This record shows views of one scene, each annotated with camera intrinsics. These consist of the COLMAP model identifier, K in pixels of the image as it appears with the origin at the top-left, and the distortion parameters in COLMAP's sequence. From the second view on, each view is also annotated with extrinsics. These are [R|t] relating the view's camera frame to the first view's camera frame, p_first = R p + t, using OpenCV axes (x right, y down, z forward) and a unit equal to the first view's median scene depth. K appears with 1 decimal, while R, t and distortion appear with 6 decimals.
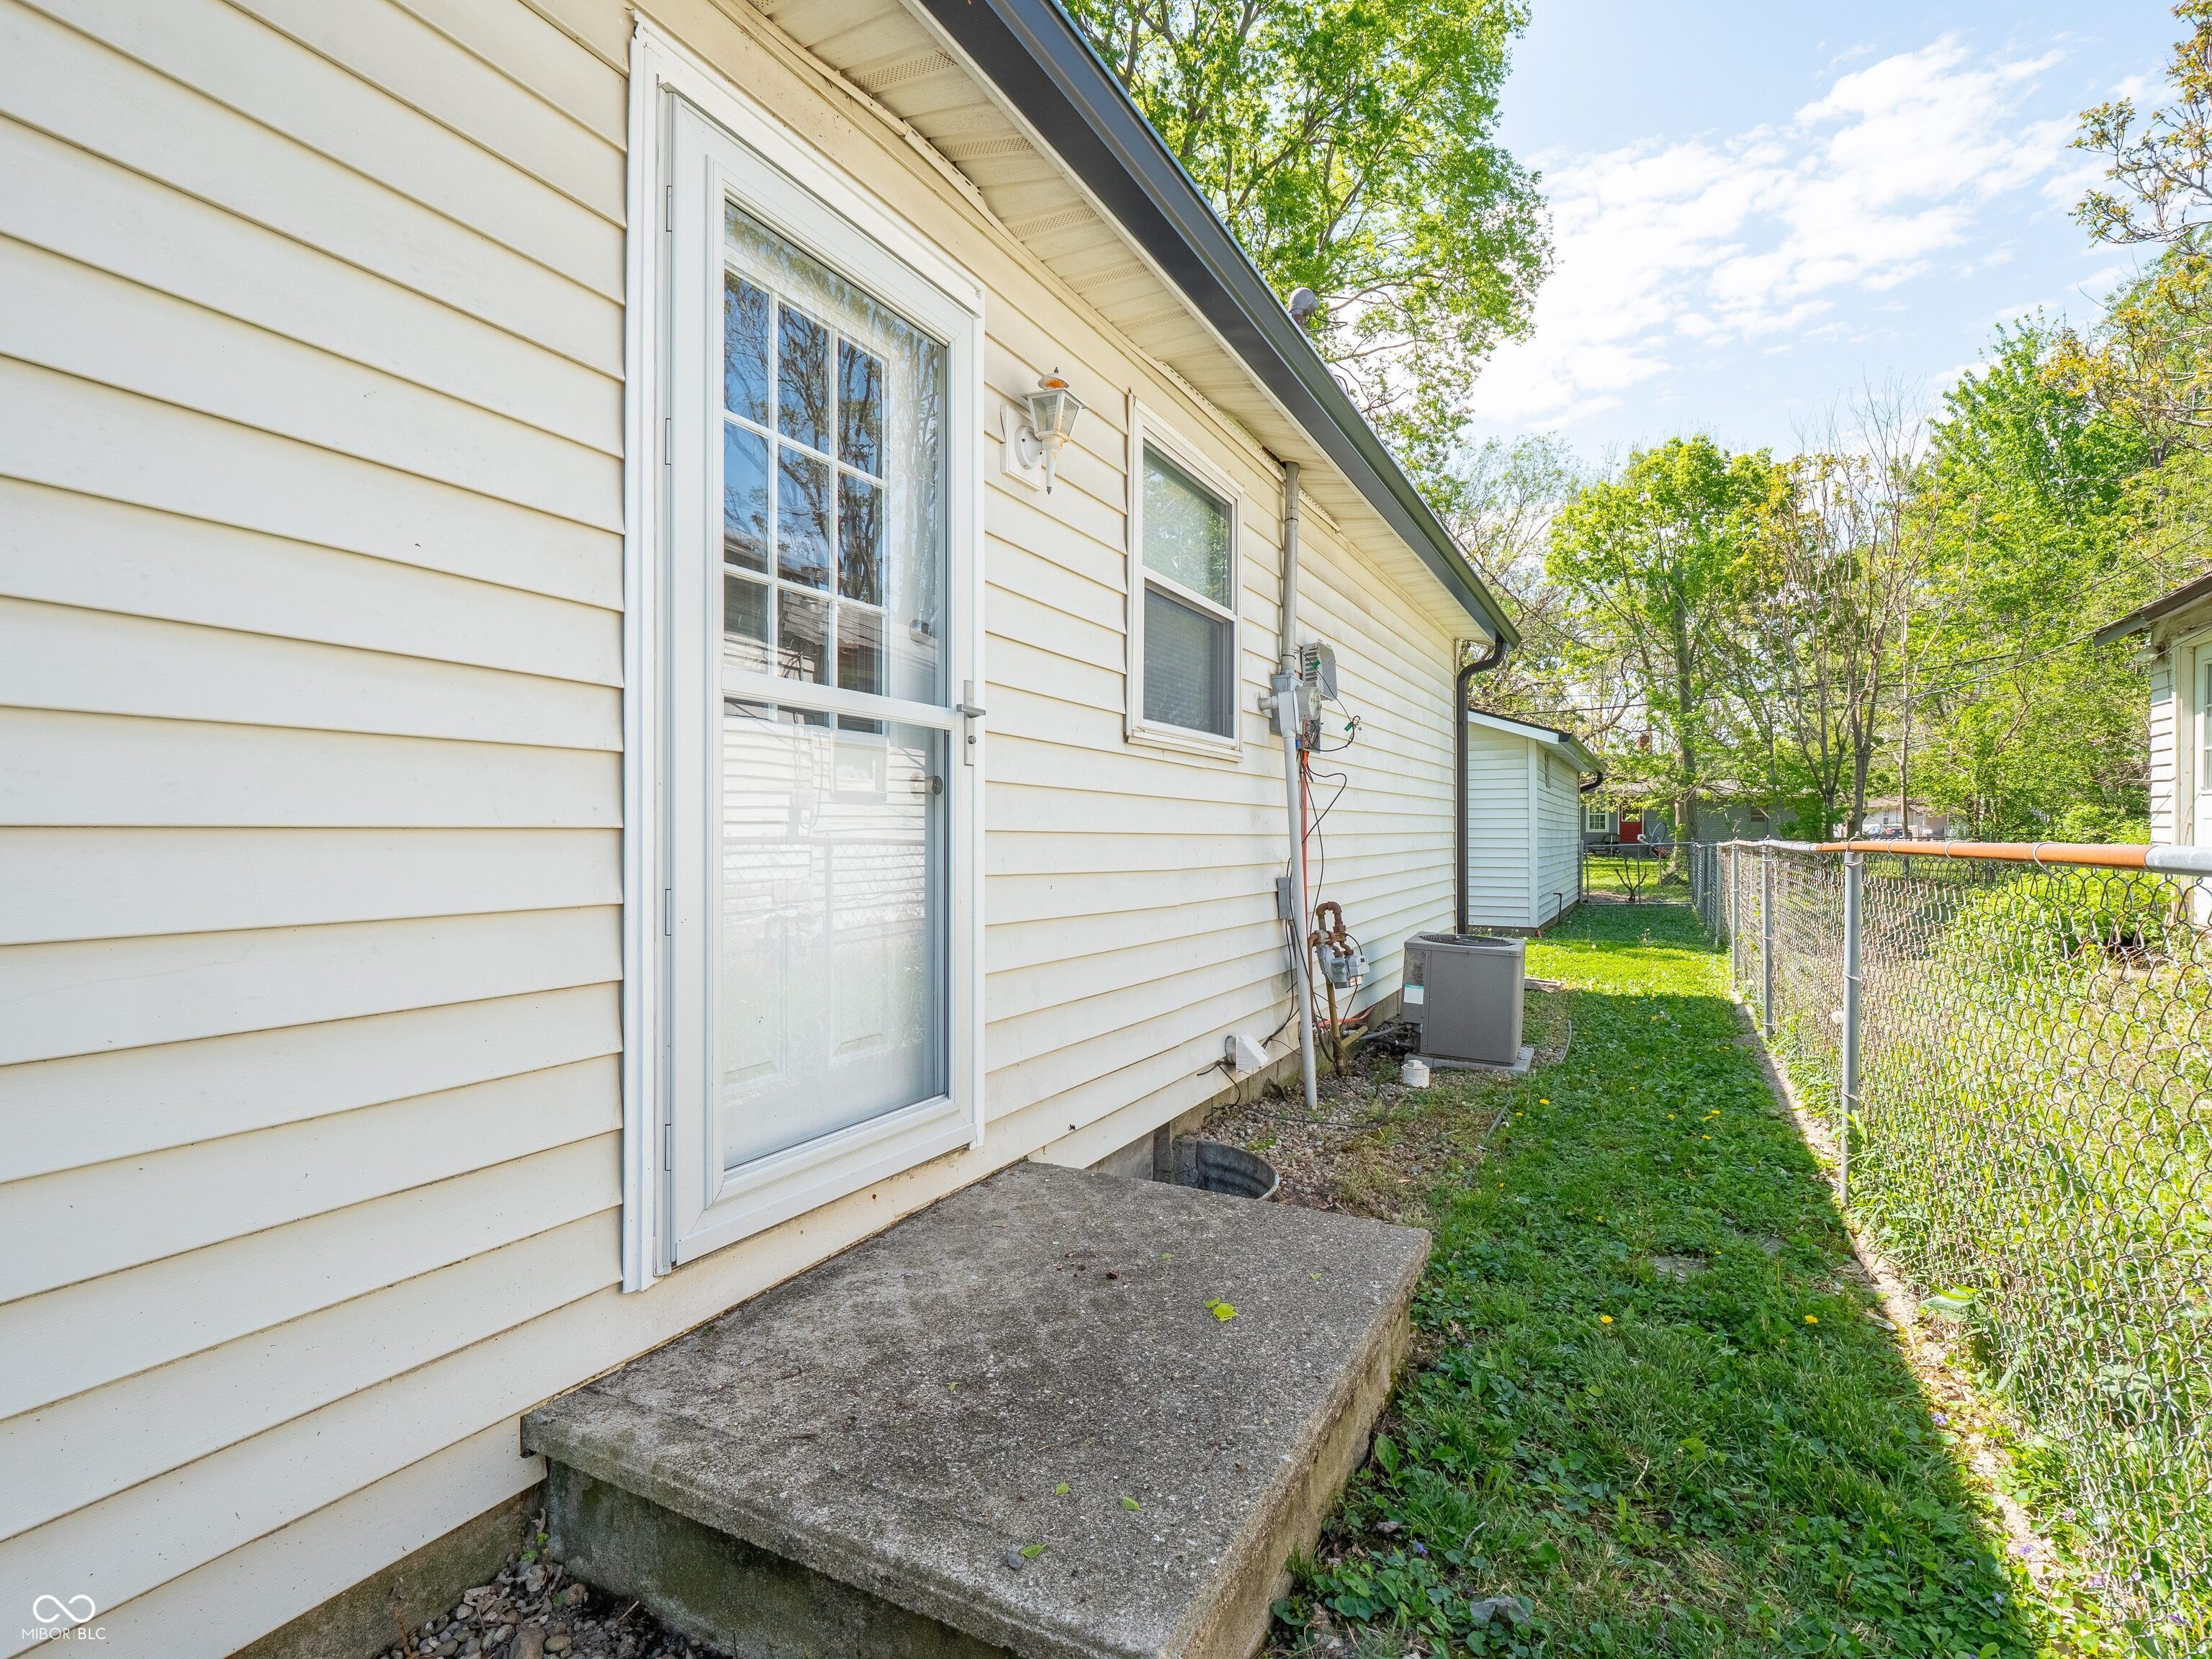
lens RADIAL K [[1082.5, 0, 1105.0], [0, 1082.5, 832.5], [0, 0, 1]] dist [-0.010852, -0.002954]
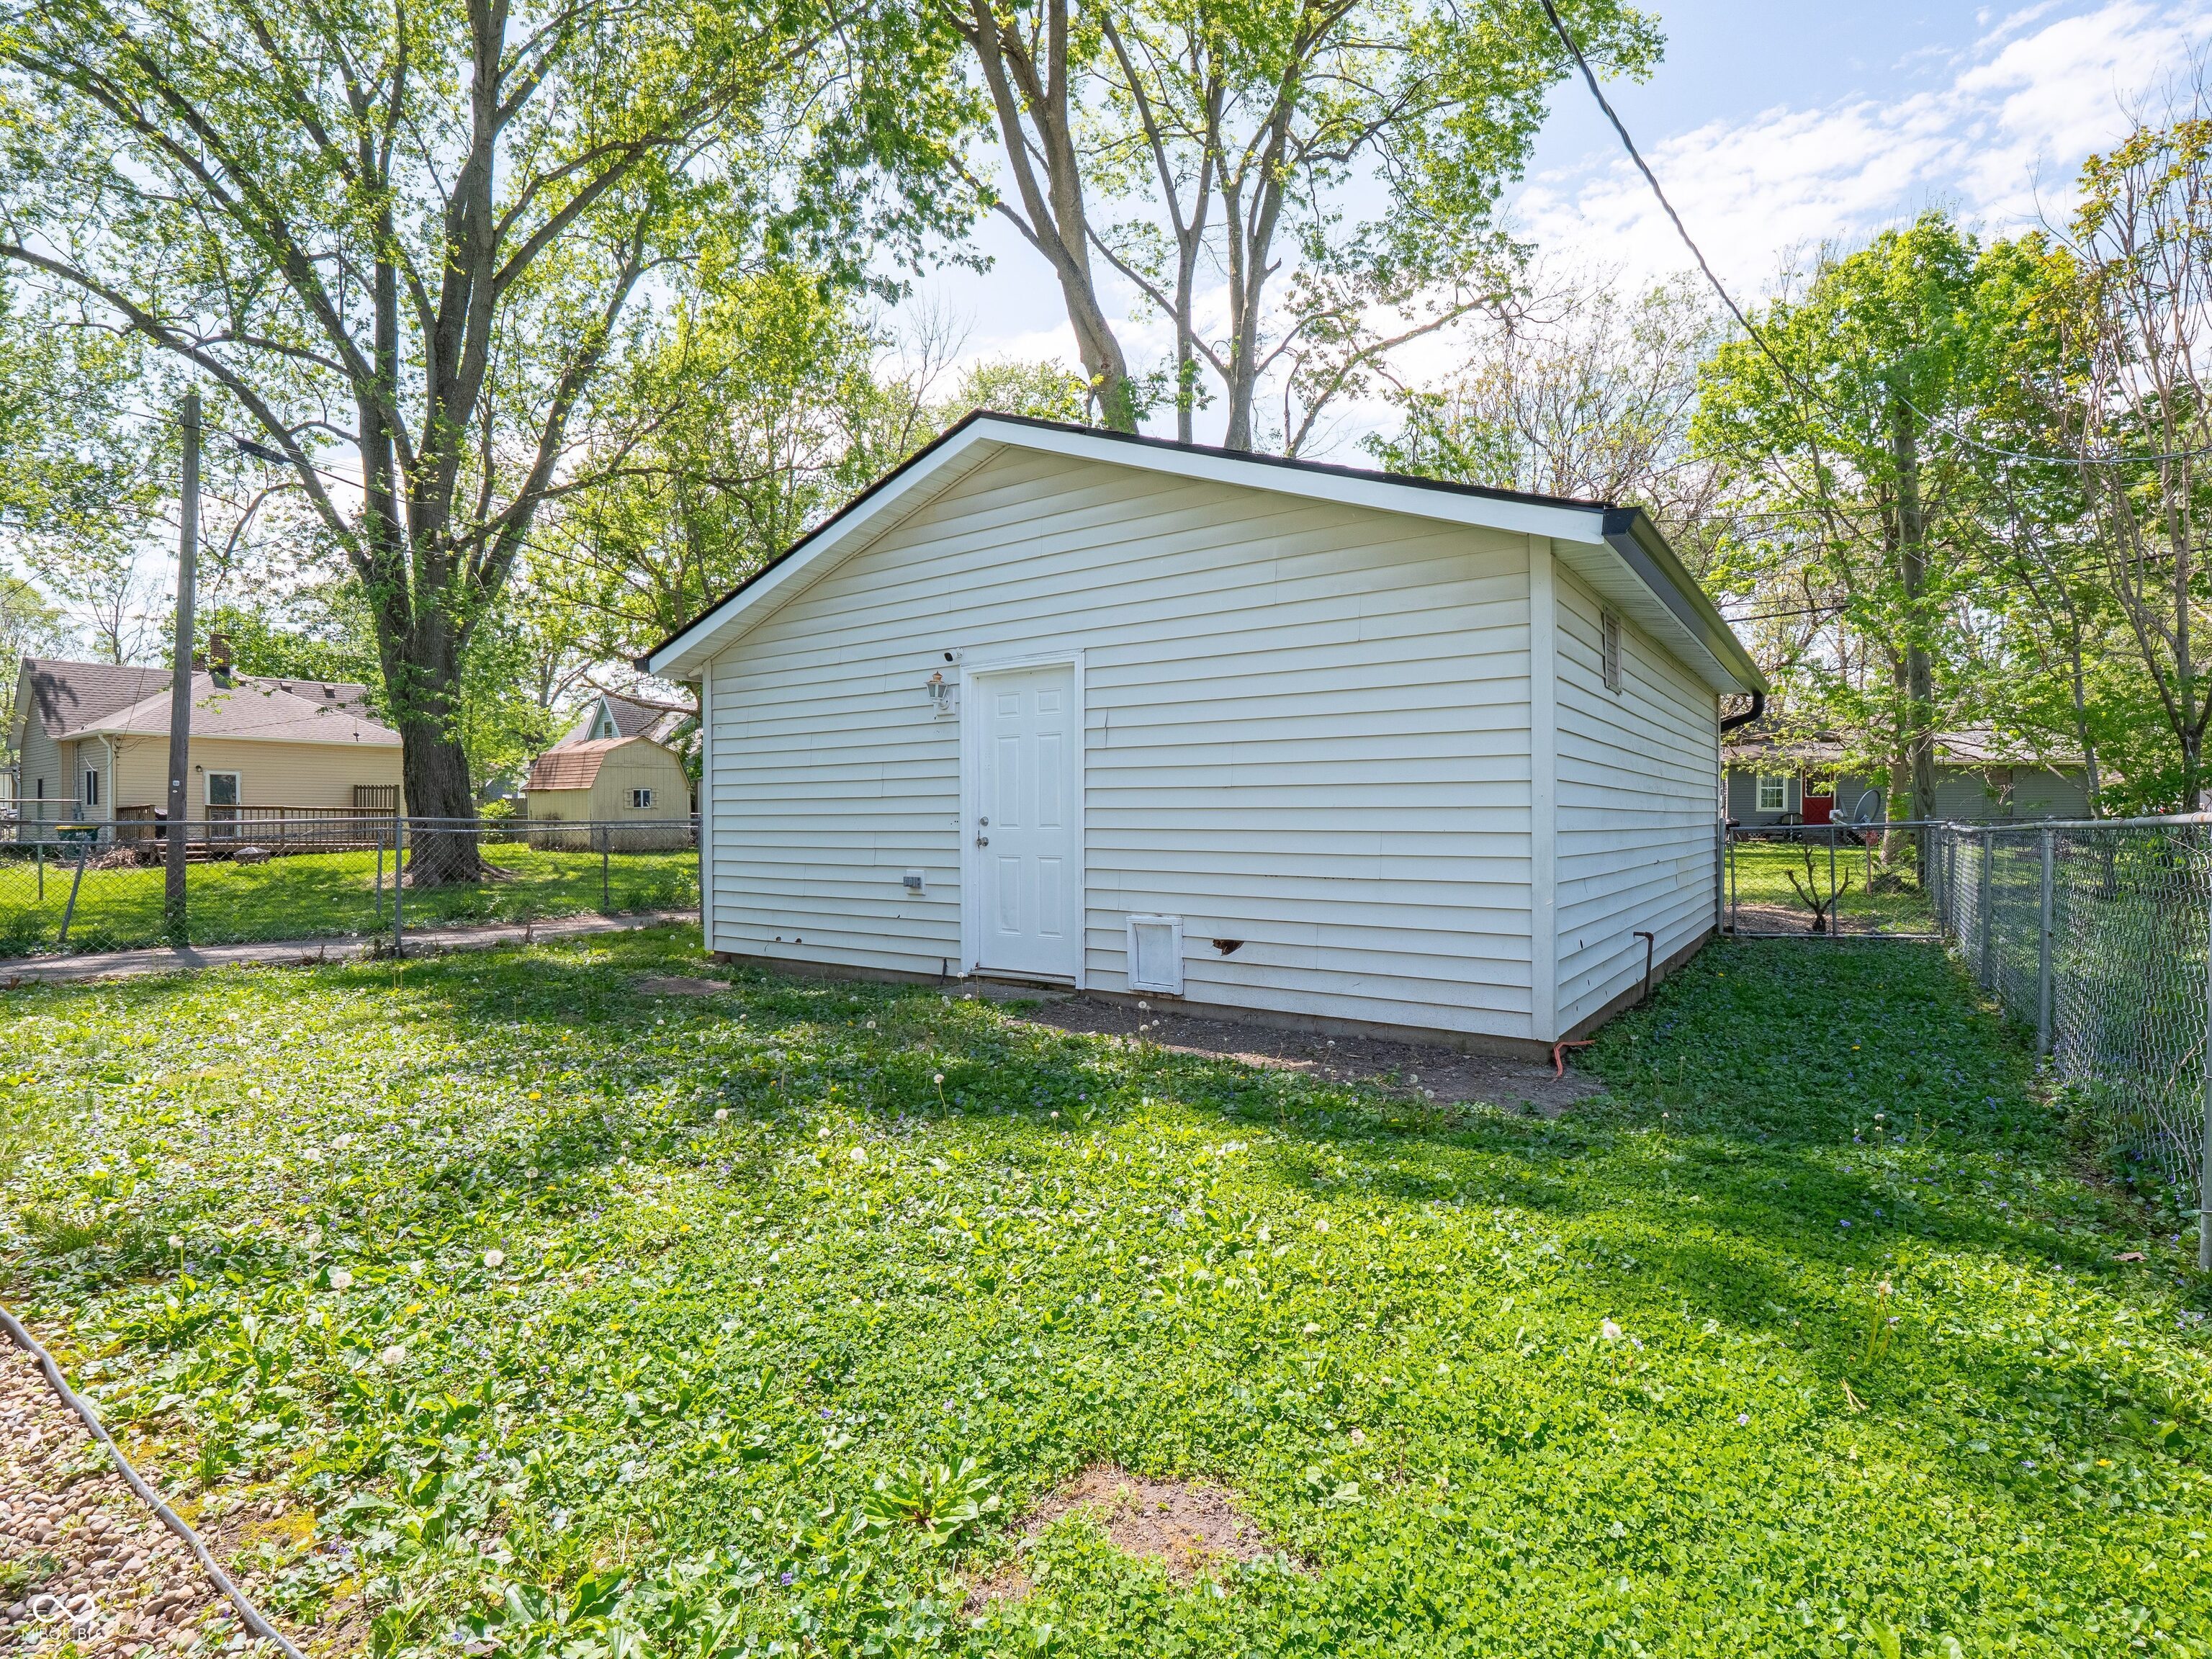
lens RADIAL K [[1082.5, 0, 1118.0], [0, 1082.5, 820.6], [0, 0, 1]] dist [-0.010852, -0.002954]
pose [[0.992245, -0.000180, -0.124298, 0.172557], [0.000803, 0.999987, 0.004961, 0.004778], [0.124296, -0.005022, 0.992233, 0.352545]]
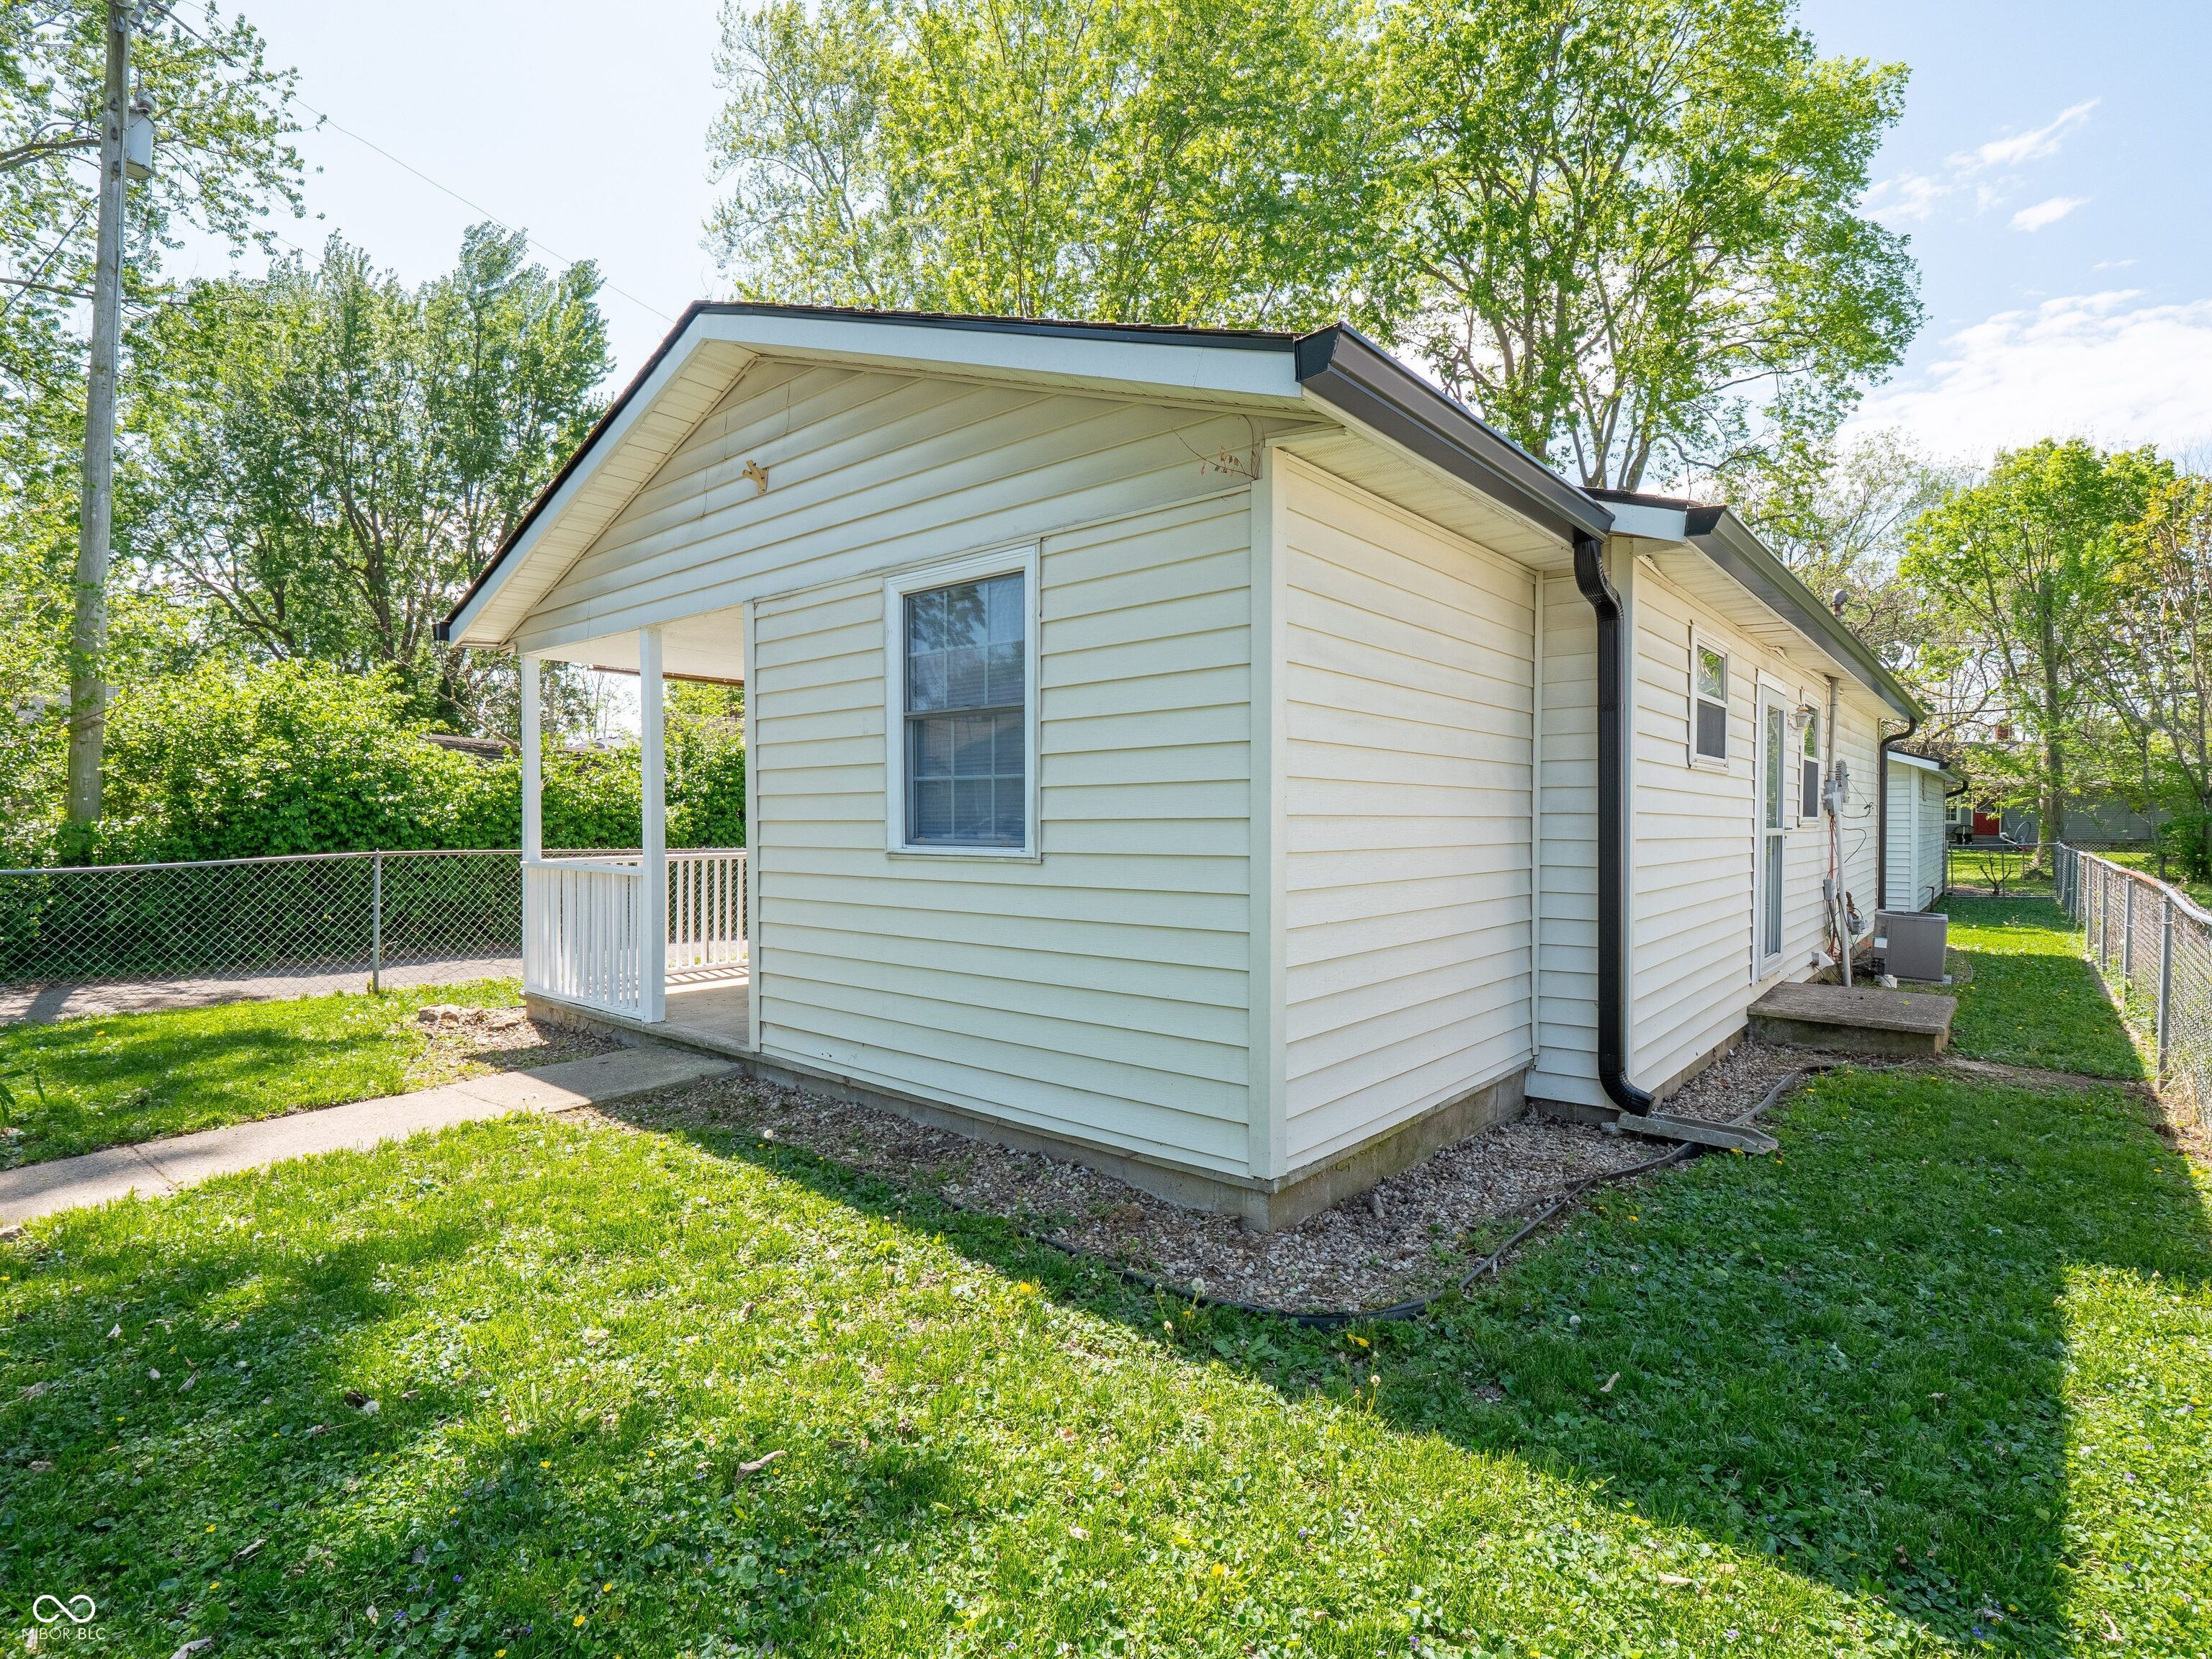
lens RADIAL K [[1082.5, 0, 1099.9], [0, 1082.5, 830.7], [0, 0, 1]] dist [-0.010852, -0.002954]
pose [[0.973265, 0.007999, -0.229547, -0.142160], [-0.003624, 0.999804, 0.019478, -0.017393], [0.229658, -0.018125, 0.973103, -0.261671]]
